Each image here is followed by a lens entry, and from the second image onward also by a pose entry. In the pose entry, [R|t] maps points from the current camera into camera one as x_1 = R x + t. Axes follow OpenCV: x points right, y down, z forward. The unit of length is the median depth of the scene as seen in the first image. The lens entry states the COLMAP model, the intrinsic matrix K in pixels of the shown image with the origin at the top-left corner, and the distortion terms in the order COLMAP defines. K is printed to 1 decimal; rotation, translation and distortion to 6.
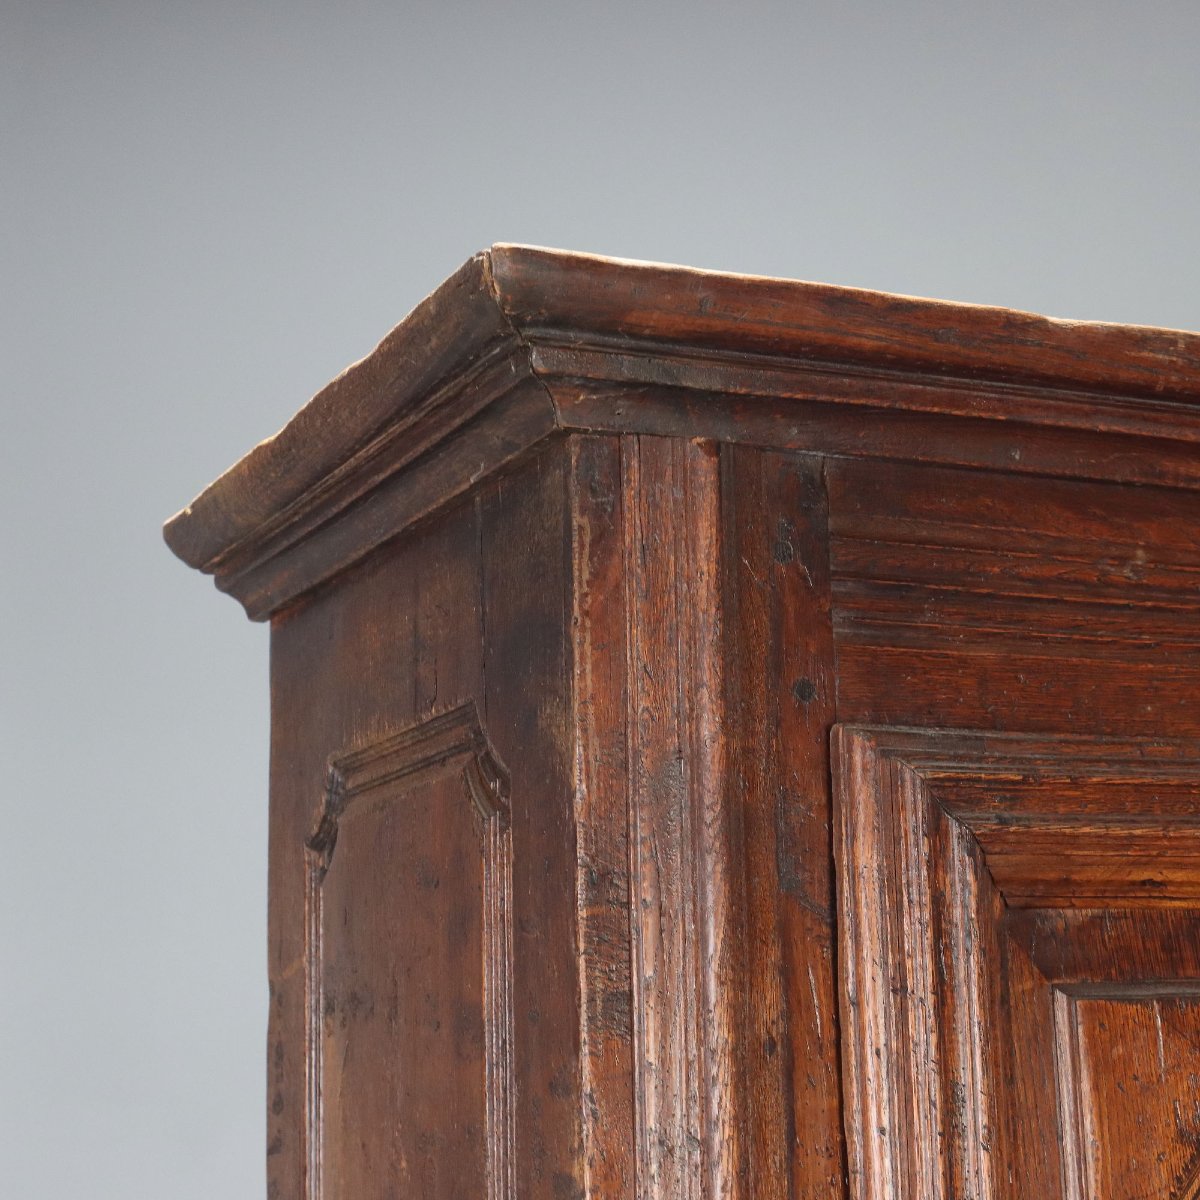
lens RADIAL K [[2456.2, 0, 596.2], [0, 2456.2, 597.9], [0, 0, 1]] dist [-0.007134, 0.000000]
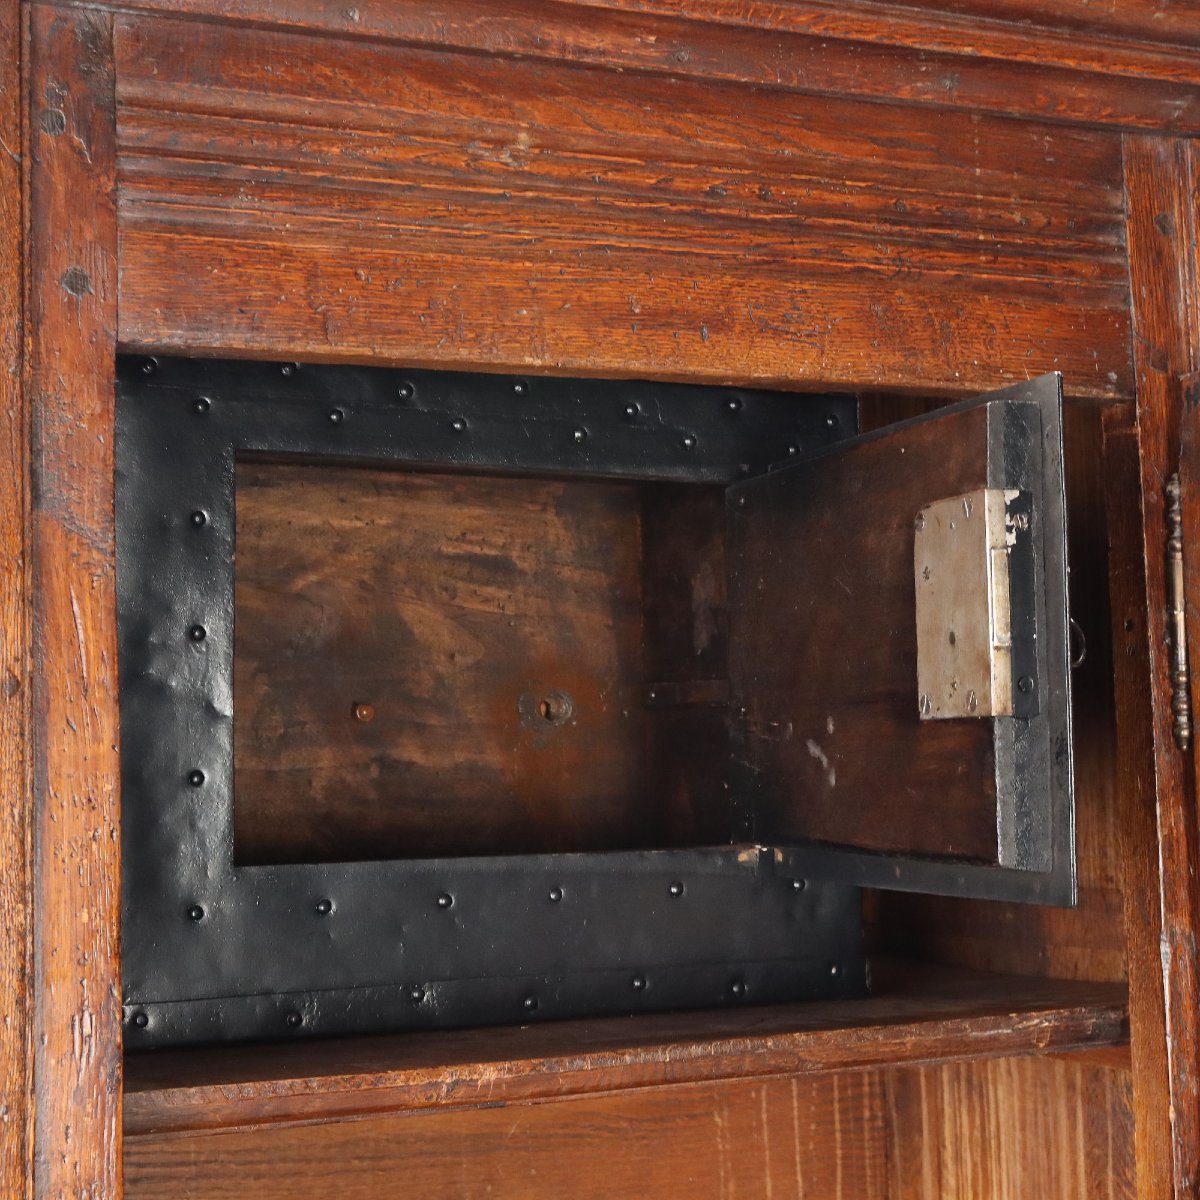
lens RADIAL K [[2208.8, 0, 593.9], [0, 2208.8, 602.6], [0, 0, 1]] dist [-0.008251, 0.000000]
pose [[0.999870, -0.003876, 0.015624, 0.252052], [0.001817, 0.991552, 0.129698, 0.048419], [-0.015995, -0.129653, 0.991430, 0.207048]]
